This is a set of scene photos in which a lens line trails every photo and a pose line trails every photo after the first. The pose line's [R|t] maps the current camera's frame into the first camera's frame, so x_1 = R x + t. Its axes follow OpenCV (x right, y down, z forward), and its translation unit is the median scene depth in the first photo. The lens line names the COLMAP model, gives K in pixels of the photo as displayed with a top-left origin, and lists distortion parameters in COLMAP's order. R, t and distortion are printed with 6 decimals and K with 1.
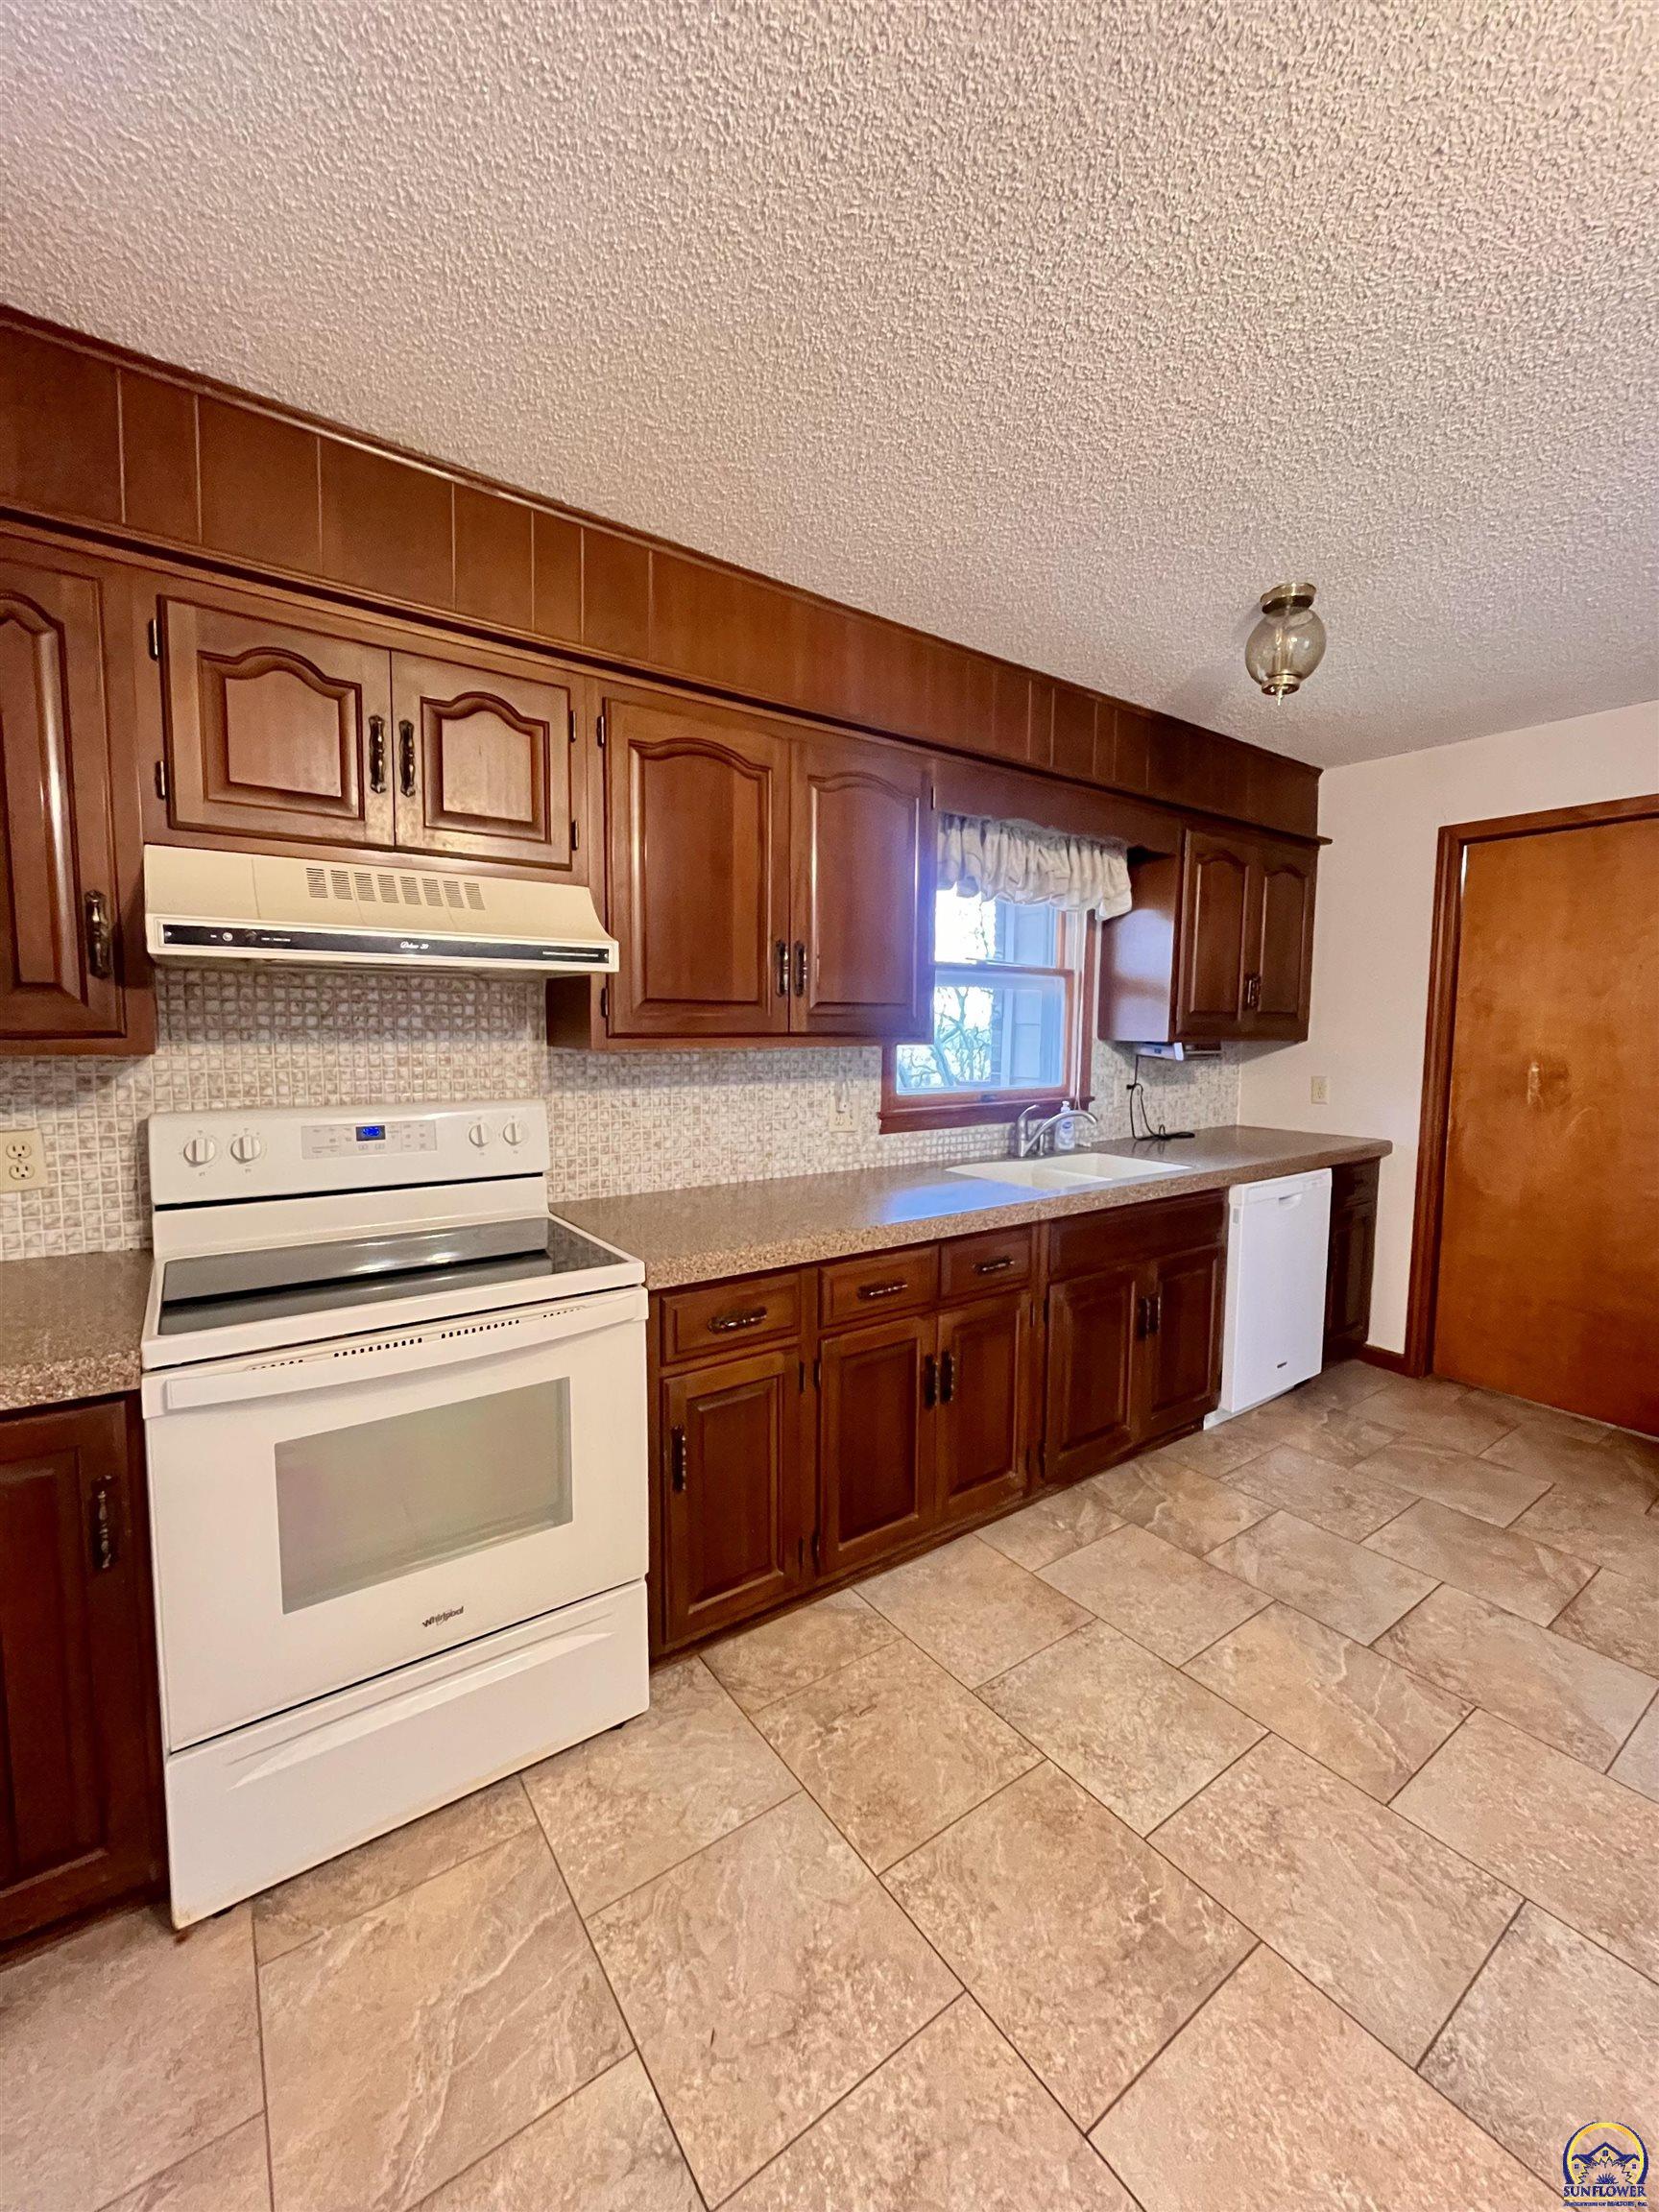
lens RADIAL K [[894.9, 0, 829.5], [0, 894.9, 1100.3], [0, 0, 1]] dist [-0.002154, -0.000768]
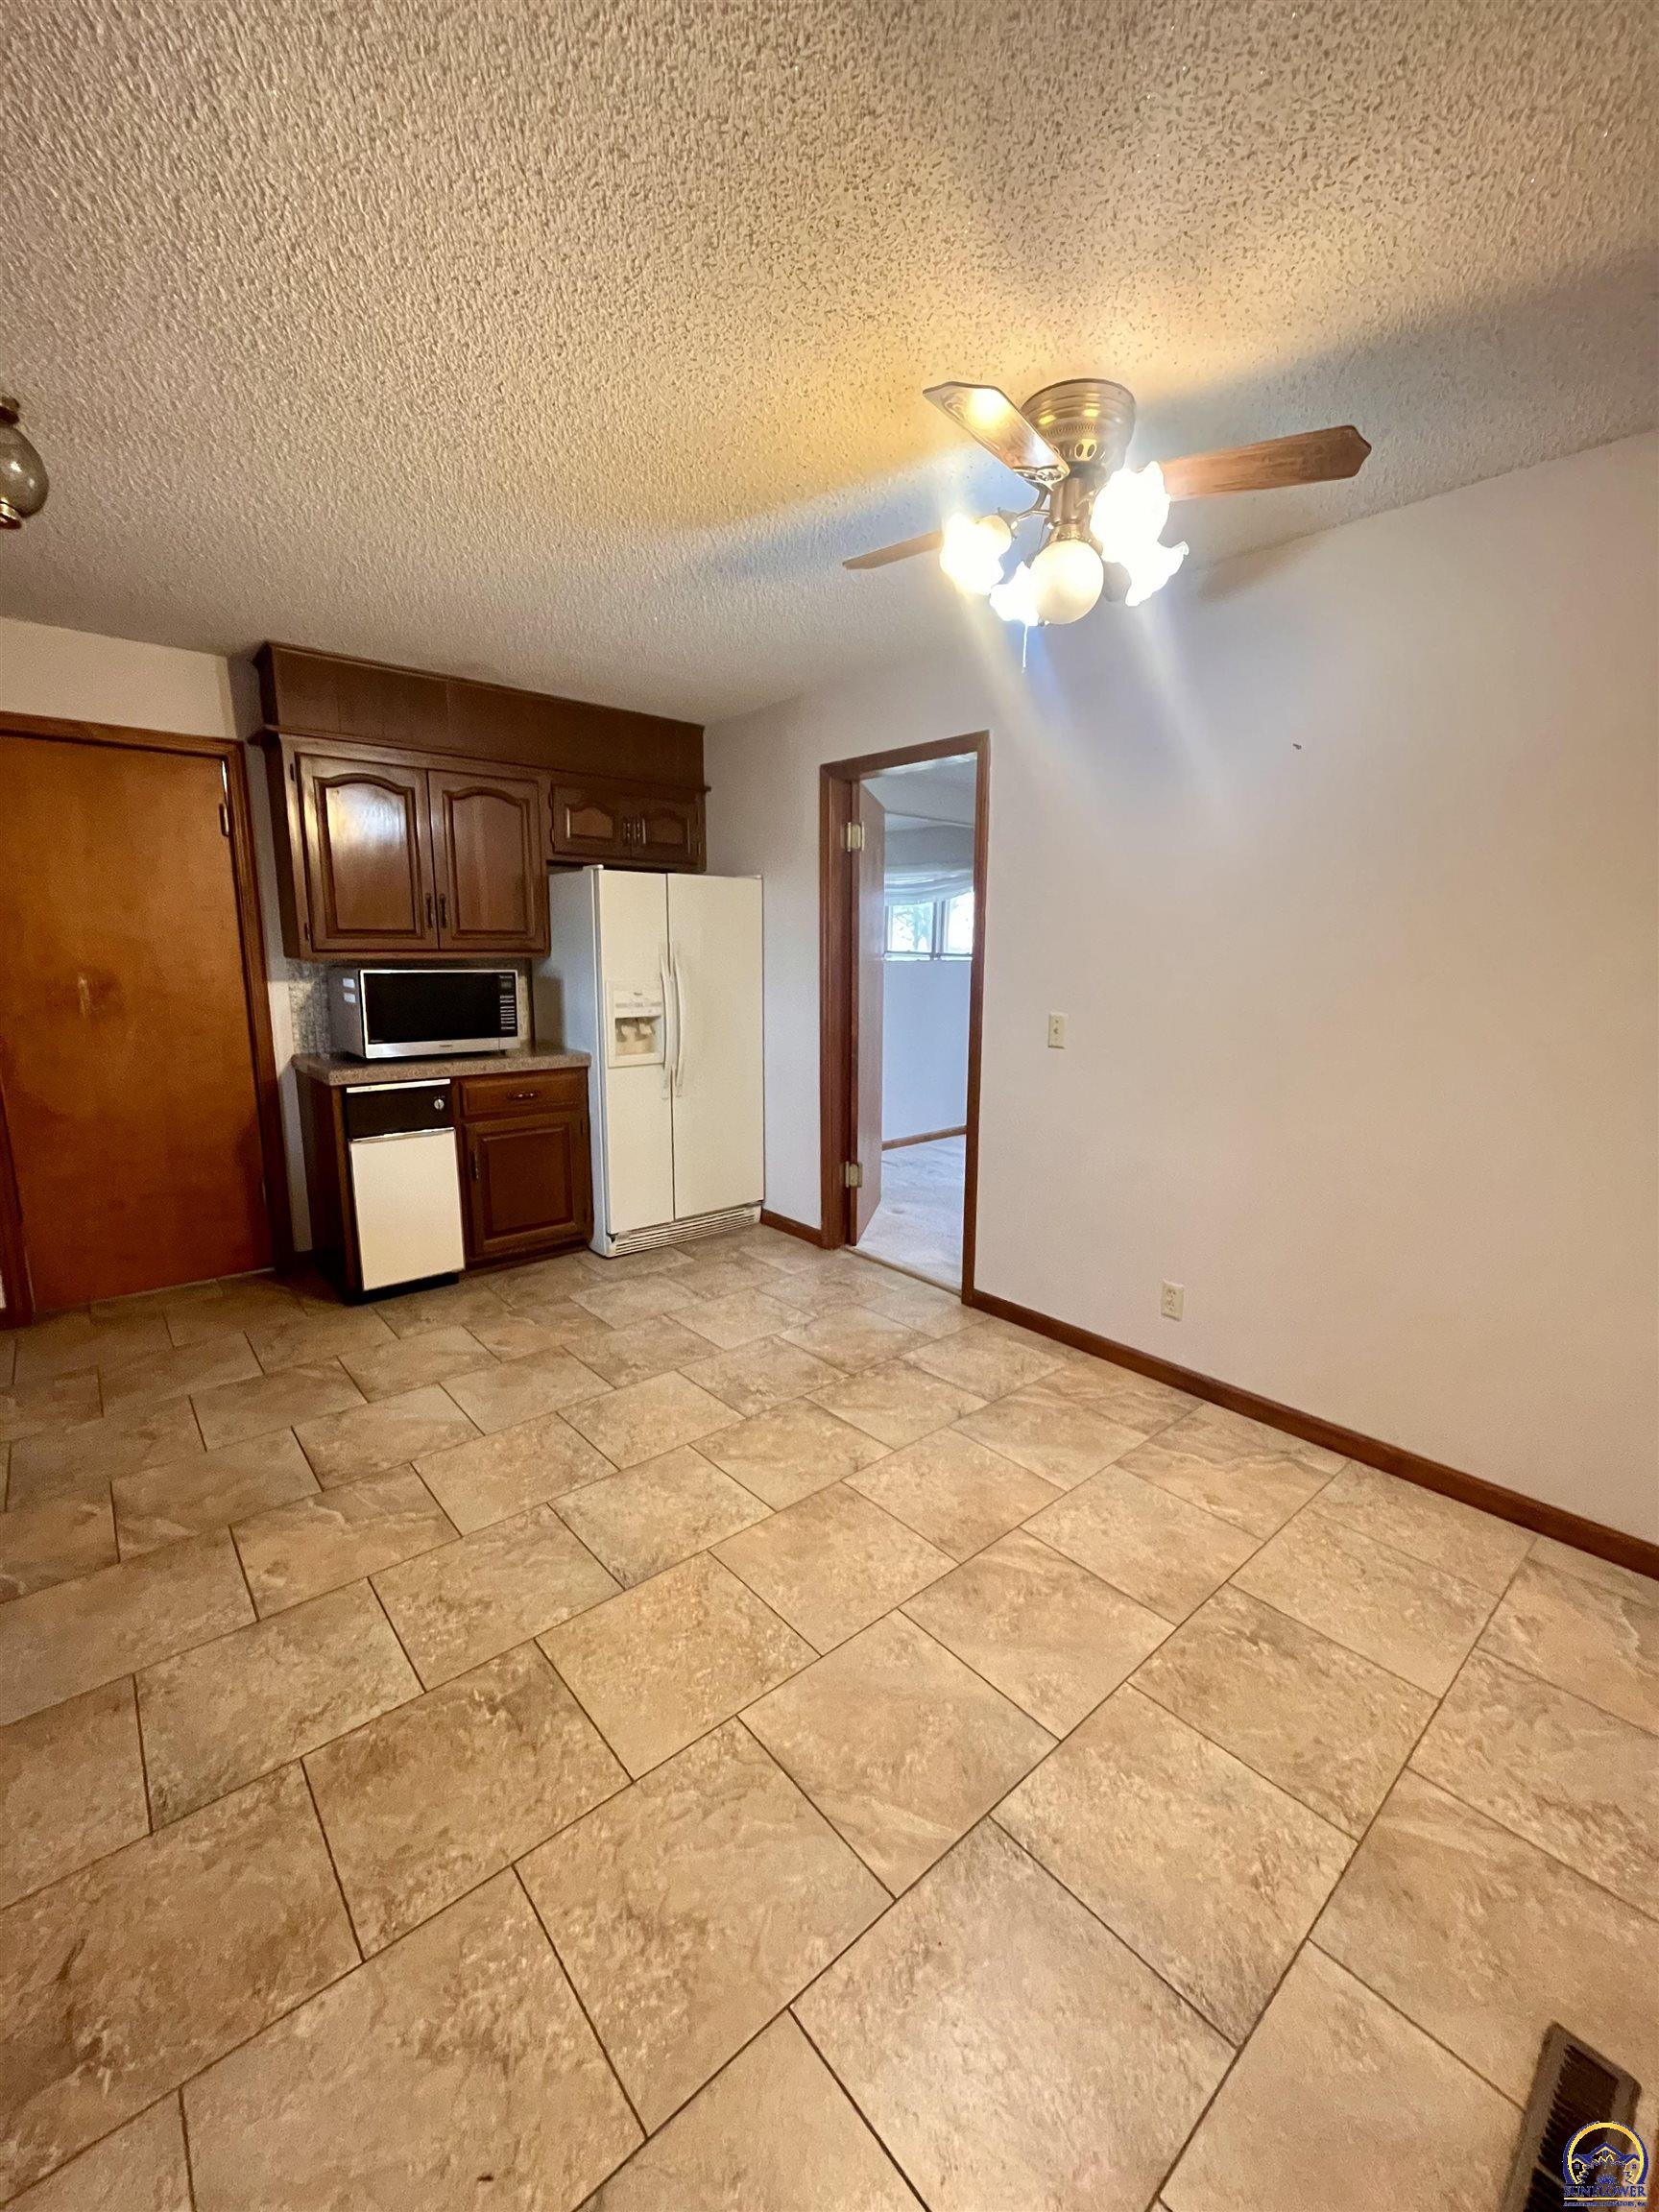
lens RADIAL K [[894.9, 0, 830.1], [0, 894.9, 1100.6], [0, 0, 1]] dist [-0.002154, -0.000768]
pose [[-0.096407, -0.180503, 0.978838, -0.566226], [0.079136, 0.978916, 0.188311, -0.047572], [-0.992191, 0.095616, -0.080090, 0.463800]]
